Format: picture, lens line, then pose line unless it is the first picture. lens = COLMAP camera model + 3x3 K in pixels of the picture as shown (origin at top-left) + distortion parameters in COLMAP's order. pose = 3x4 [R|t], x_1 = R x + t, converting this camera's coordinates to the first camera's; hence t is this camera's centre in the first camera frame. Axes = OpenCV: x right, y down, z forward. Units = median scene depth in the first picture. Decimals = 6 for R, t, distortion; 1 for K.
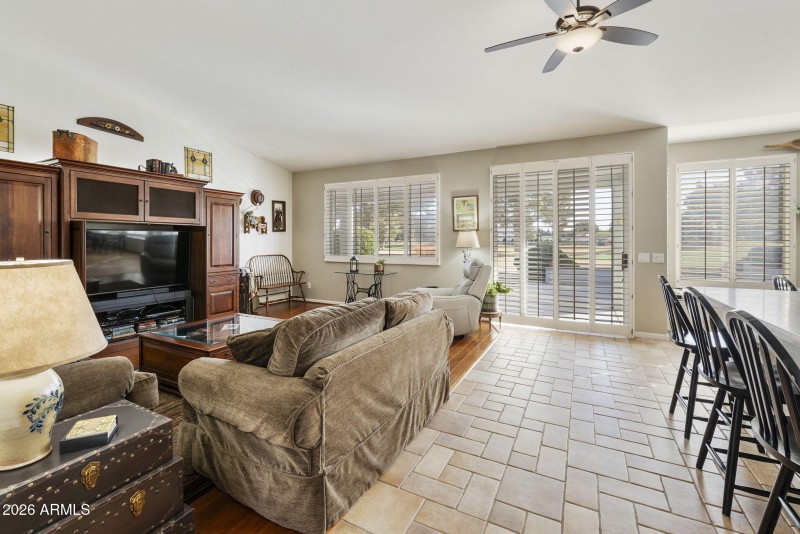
lens RADIAL K [[339.6, 0, 398.7], [0, 339.6, 241.0], [0, 0, 1]] dist [0.000496, 0.000157]
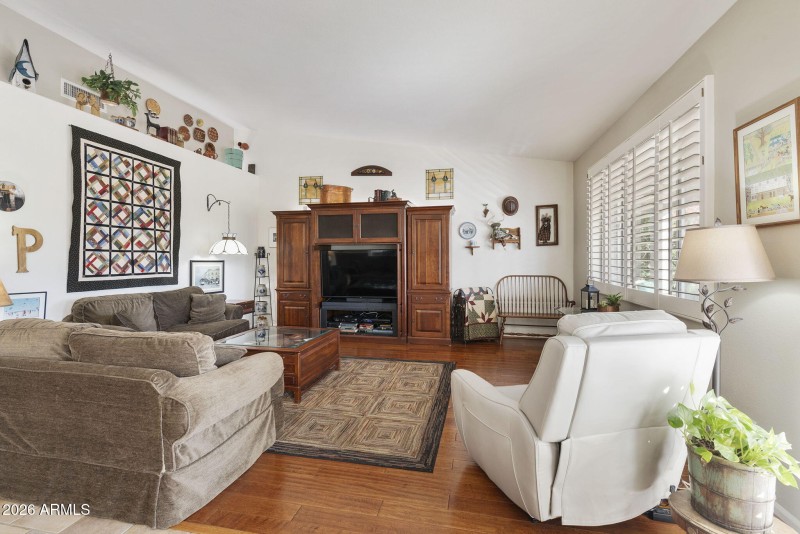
lens RADIAL K [[359.2, 0, 399.9], [0, 359.2, 257.5], [0, 0, 1]] dist [-0.000525, -0.000309]
pose [[0.278966, -0.000105, -0.960301, 0.411732], [0.004576, 0.999989, 0.001220, -0.003931], [0.960290, -0.004735, 0.278963, 0.579098]]
